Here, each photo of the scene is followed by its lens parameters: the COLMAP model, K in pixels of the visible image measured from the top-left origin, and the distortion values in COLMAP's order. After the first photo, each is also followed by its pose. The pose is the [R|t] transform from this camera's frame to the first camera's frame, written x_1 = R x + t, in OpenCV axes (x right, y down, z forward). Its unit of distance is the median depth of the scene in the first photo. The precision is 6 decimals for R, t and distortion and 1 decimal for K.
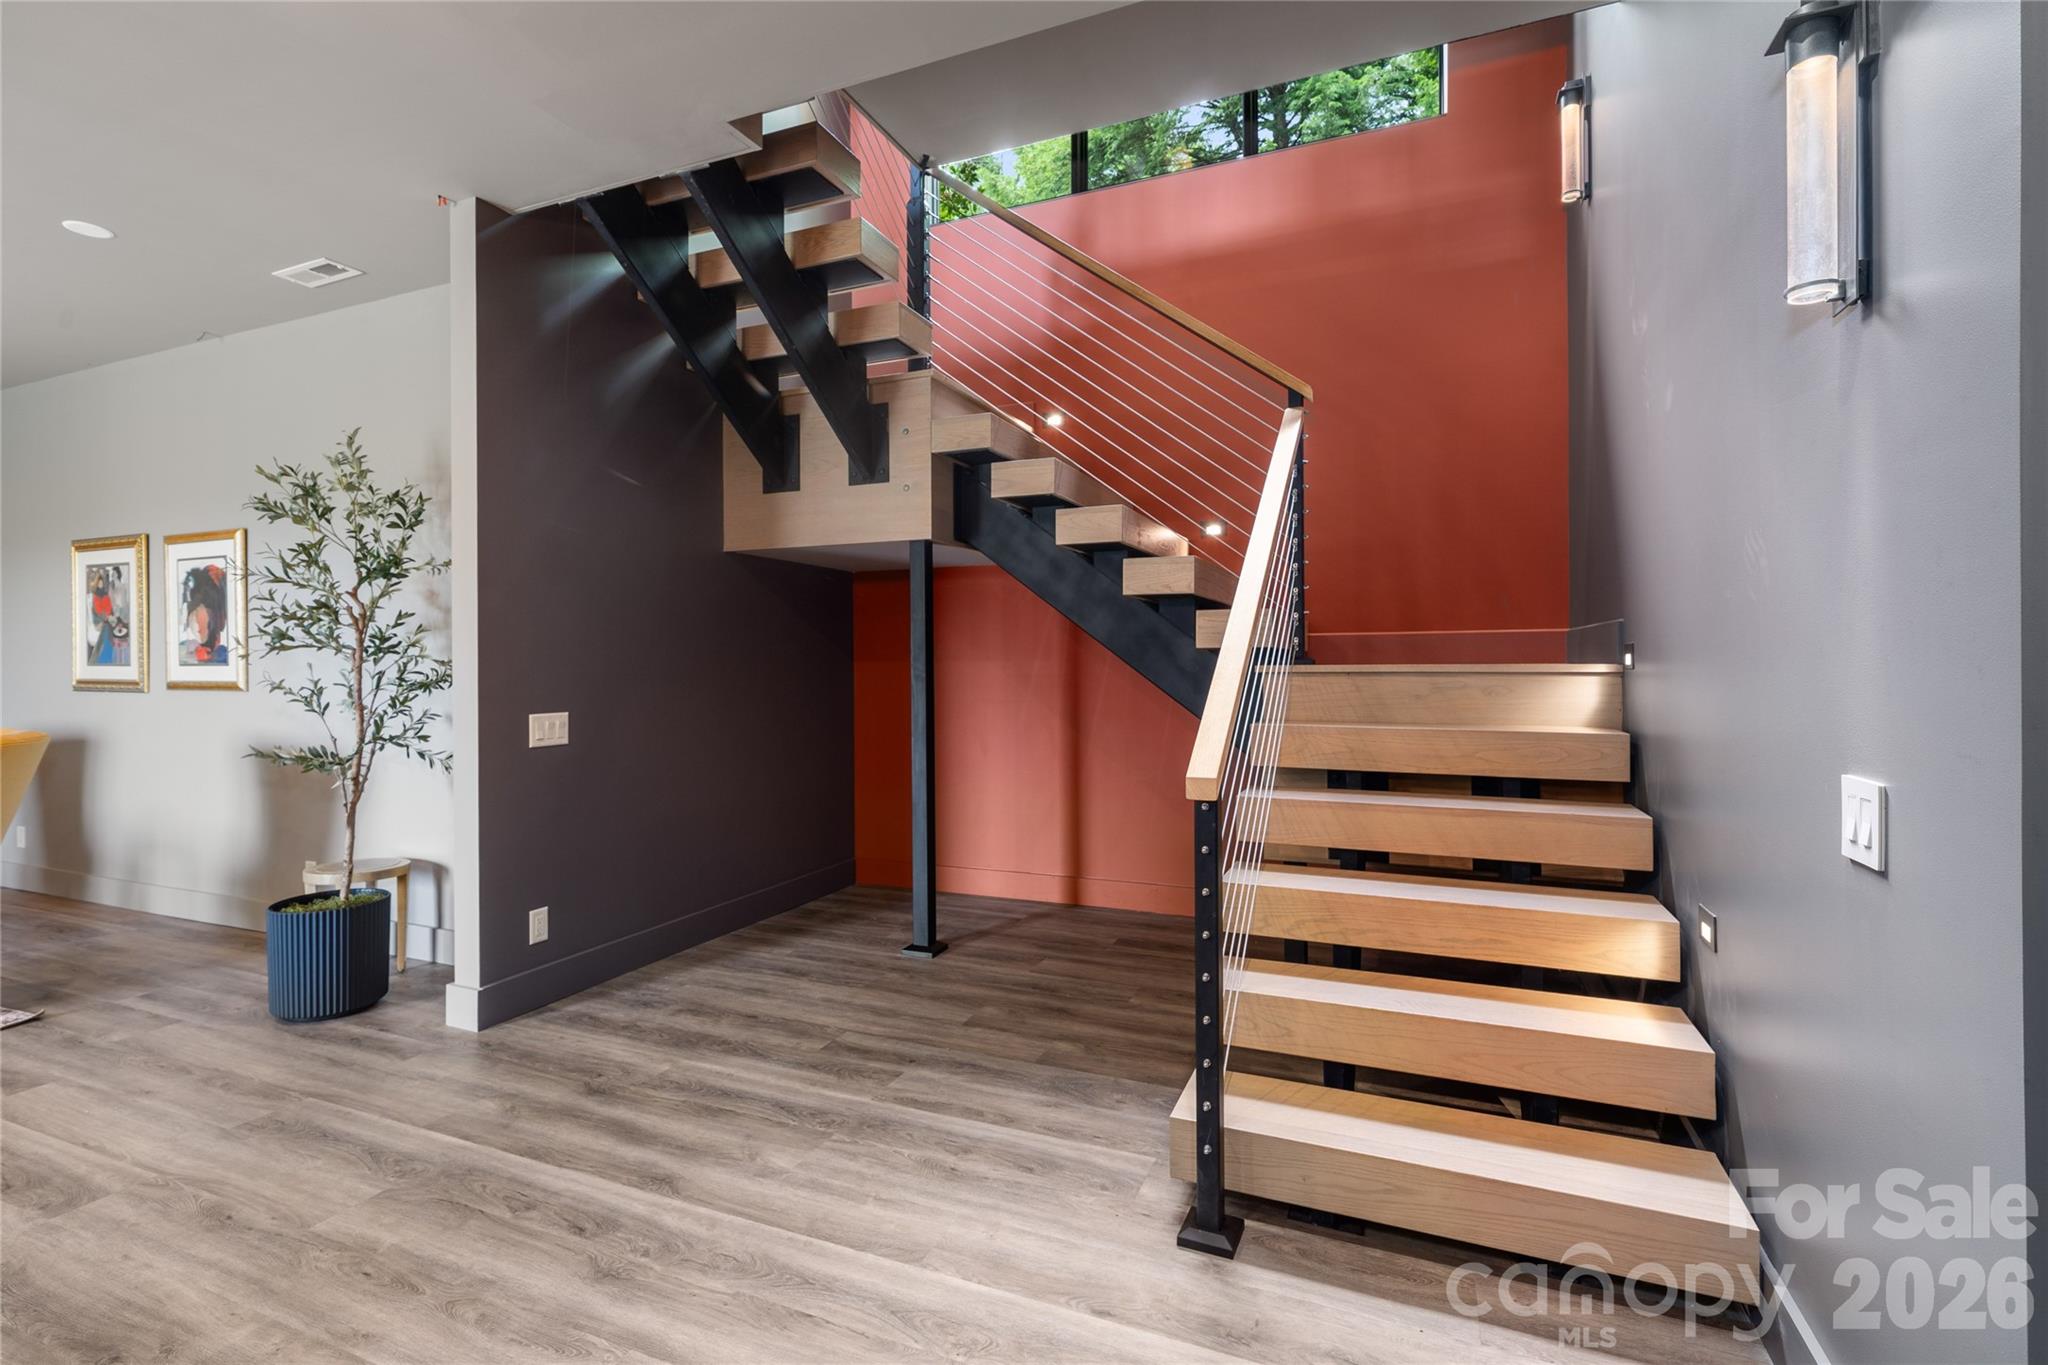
lens RADIAL K [[929.6, 0, 1024.5], [0, 929.6, 672.6], [0, 0, 1]] dist [0.003144, 0.000170]
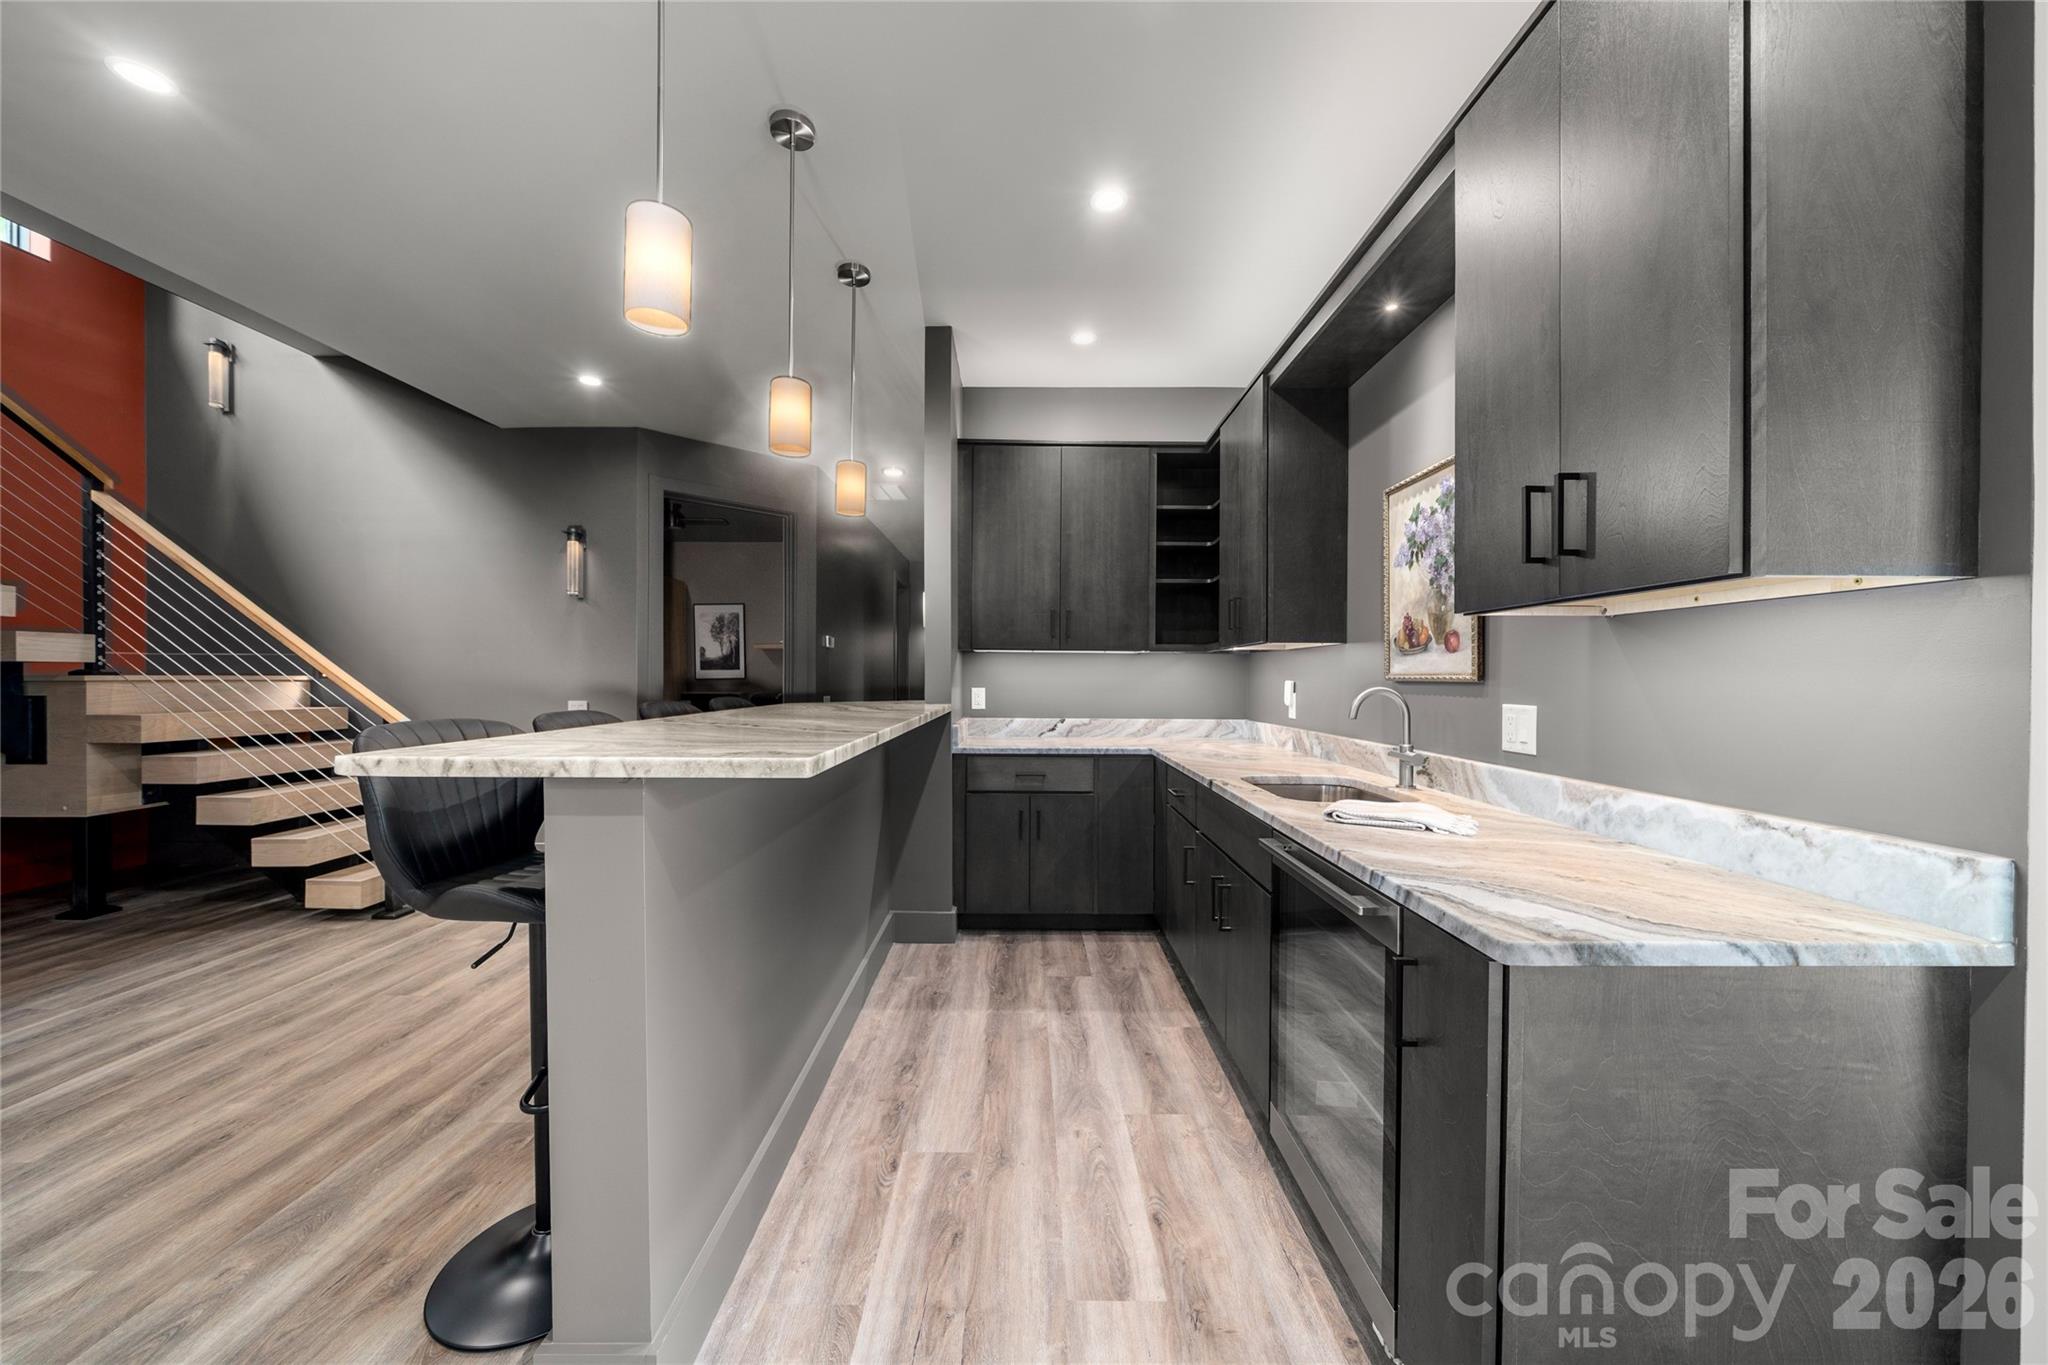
lens RADIAL K [[706.4, 0, 1017.1], [0, 706.4, 684.8], [0, 0, 1]] dist [-0.006172, 0.000201]
pose [[-0.383077, -0.003614, 0.923709, -1.869229], [0.008493, 0.999936, 0.007435, 0.018142], [-0.923677, 0.010693, -0.383022, 0.197016]]
